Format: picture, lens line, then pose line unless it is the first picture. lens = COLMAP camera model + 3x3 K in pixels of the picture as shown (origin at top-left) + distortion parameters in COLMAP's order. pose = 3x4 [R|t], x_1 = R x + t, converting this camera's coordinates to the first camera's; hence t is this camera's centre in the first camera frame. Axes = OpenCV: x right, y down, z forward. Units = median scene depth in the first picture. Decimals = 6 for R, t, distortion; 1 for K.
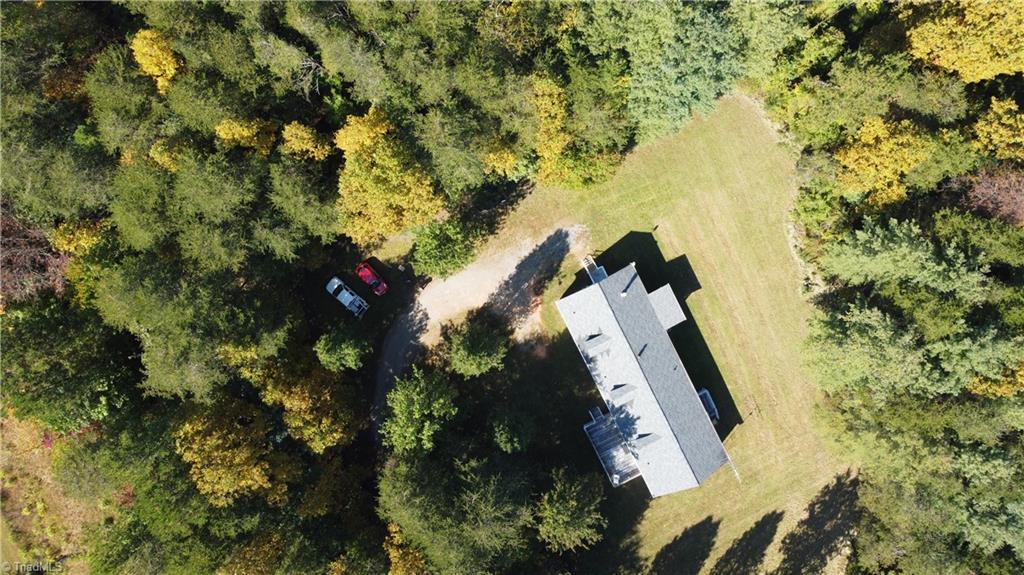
lens RADIAL K [[772.6, 0, 508.0], [0, 772.6, 287.1], [0, 0, 1]] dist [0.008192, -0.014102]
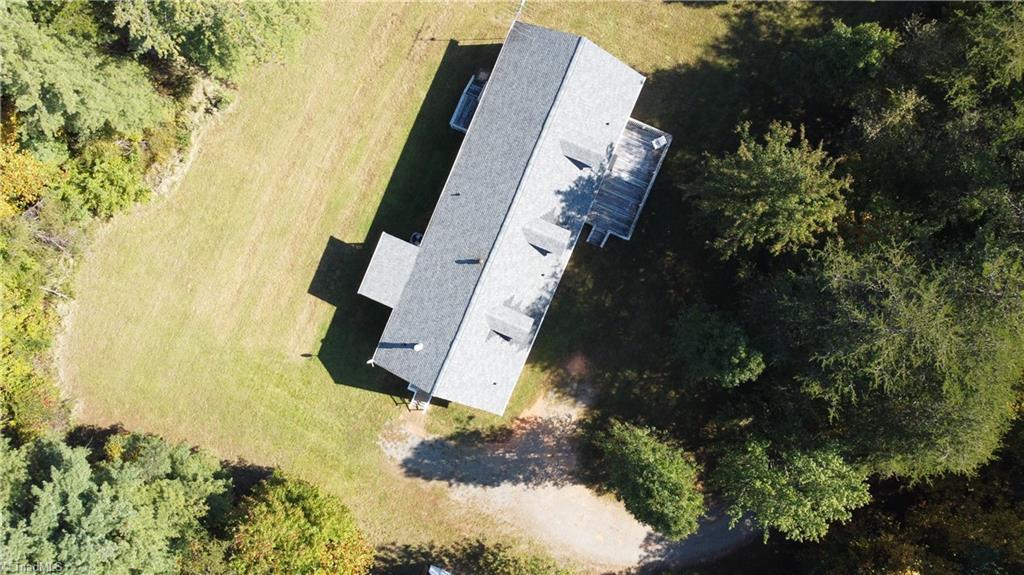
lens RADIAL K [[772.6, 0, 508.4], [0, 772.6, 293.4], [0, 0, 1]] dist [0.008192, -0.014102]
pose [[-0.646923, -0.760665, -0.053663, 0.181656], [0.762462, -0.644140, -0.061118, 0.136846], [0.011924, -0.080454, 0.996687, 0.441219]]
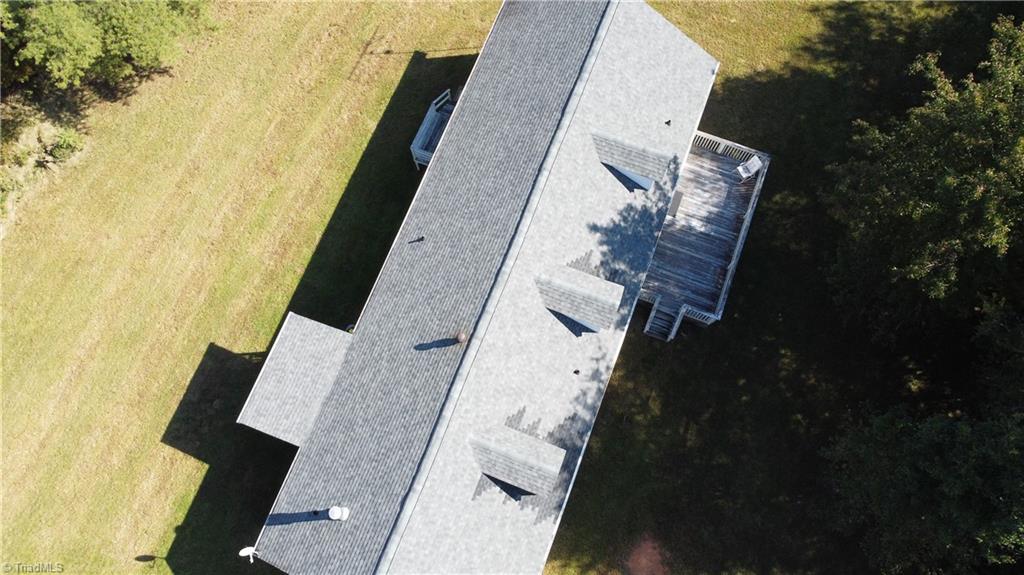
lens RADIAL K [[772.6, 0, 507.2], [0, 772.6, 287.3], [0, 0, 1]] dist [0.008192, -0.014102]
pose [[-0.671607, -0.712834, 0.202020, 0.116075], [0.740793, -0.650860, 0.166153, 0.070872], [0.013047, 0.261244, 0.965185, 0.744692]]
